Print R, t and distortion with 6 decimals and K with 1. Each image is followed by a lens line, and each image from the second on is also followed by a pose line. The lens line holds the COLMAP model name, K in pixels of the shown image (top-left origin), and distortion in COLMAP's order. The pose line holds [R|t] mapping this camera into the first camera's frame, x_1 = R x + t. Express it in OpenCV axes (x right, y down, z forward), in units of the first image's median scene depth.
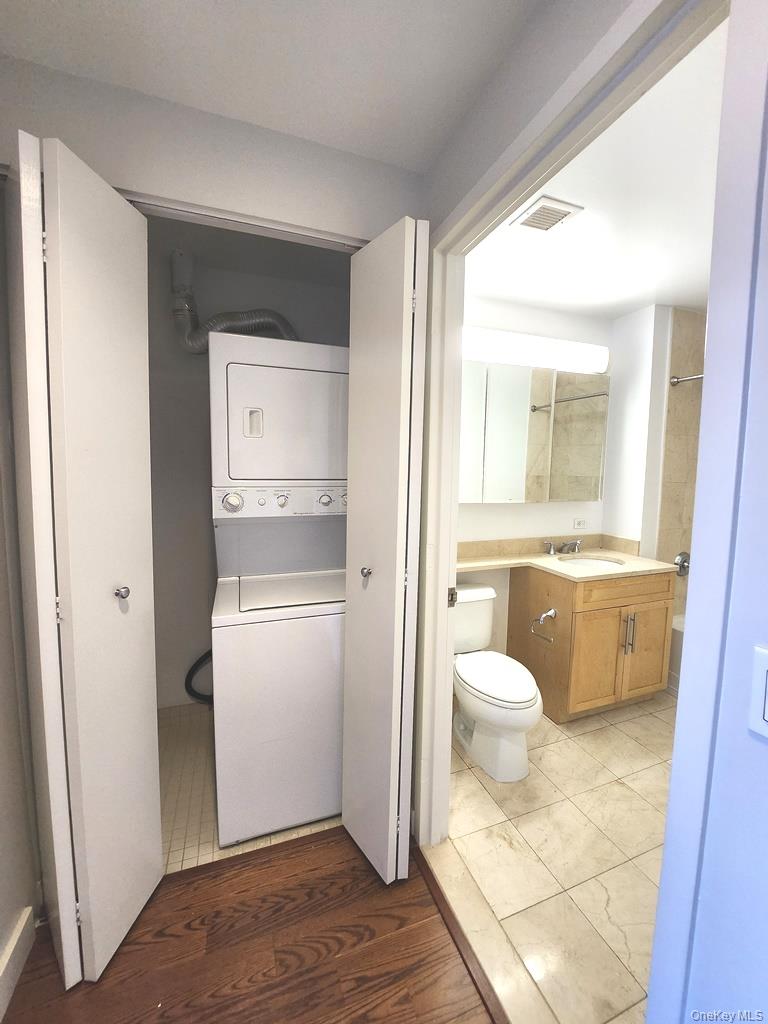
lens RADIAL K [[409.0, 0, 392.0], [0, 409.0, 506.1], [0, 0, 1]] dist [-0.001758, -0.007519]
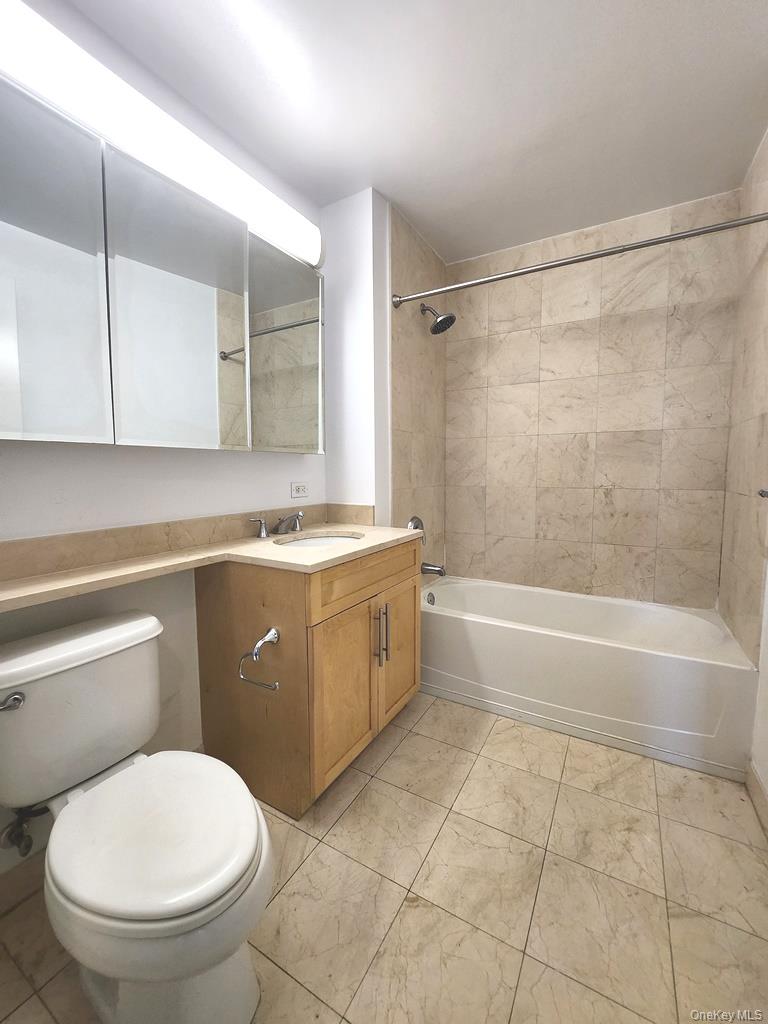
lens RADIAL K [[409.0, 0, 392.0], [0, 409.0, 506.1], [0, 0, 1]] dist [-0.001758, -0.007519]
pose [[0.768941, -0.072730, 0.635170, 0.162079], [0.073349, 0.996984, 0.025362, 0.075836], [-0.635098, 0.027087, 0.771956, 0.426893]]
